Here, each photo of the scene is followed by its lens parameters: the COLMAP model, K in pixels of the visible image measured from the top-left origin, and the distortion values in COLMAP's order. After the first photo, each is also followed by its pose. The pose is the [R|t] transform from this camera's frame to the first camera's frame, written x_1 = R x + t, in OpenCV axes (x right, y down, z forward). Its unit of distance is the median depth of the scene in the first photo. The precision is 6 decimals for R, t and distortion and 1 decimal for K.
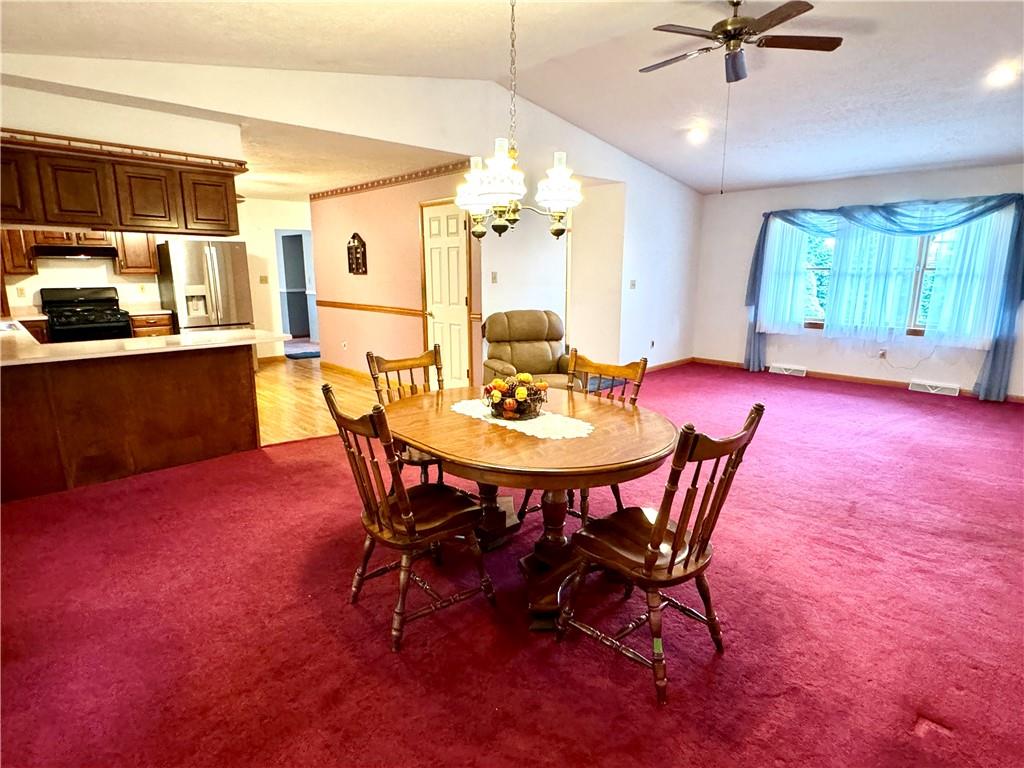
lens RADIAL K [[539.7, 0, 509.4], [0, 539.7, 380.7], [0, 0, 1]] dist [0.005741, 0.001148]
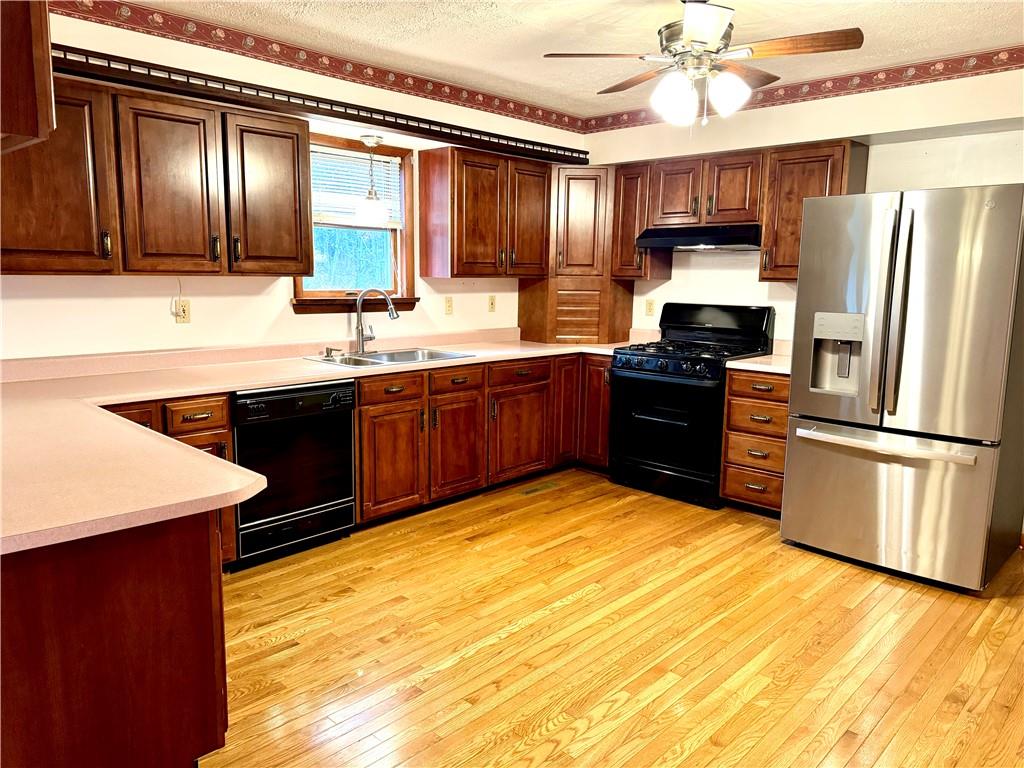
lens RADIAL K [[715.5, 0, 504.0], [0, 715.5, 387.7], [0, 0, 1]] dist [0.047864, -0.055412]
pose [[0.064065, 0.162797, -0.984578, -0.109418], [-0.207955, 0.967123, 0.146379, -0.169317], [0.976038, 0.195370, 0.095813, 0.825291]]
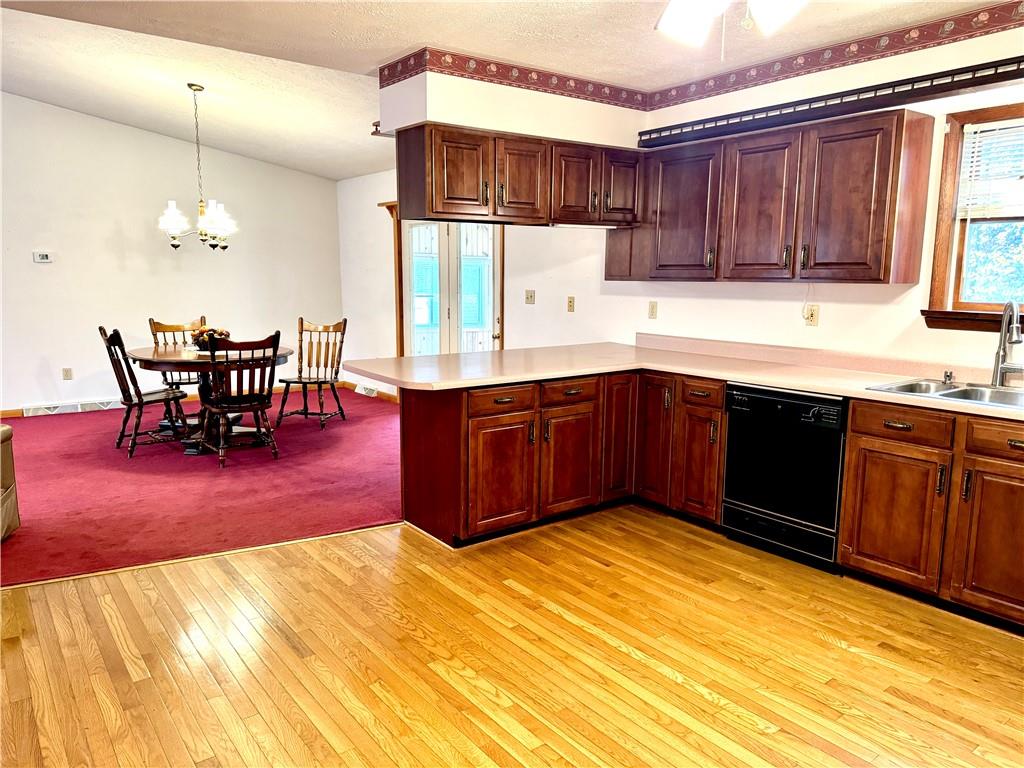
lens RADIAL K [[715.5, 0, 511.0], [0, 715.5, 387.0], [0, 0, 1]] dist [0.047864, -0.055412]
pose [[-0.996693, -0.018414, 0.079146, -0.499348], [0.009951, 0.938996, 0.343785, -0.254064], [-0.080649, 0.343435, -0.935707, 1.265446]]
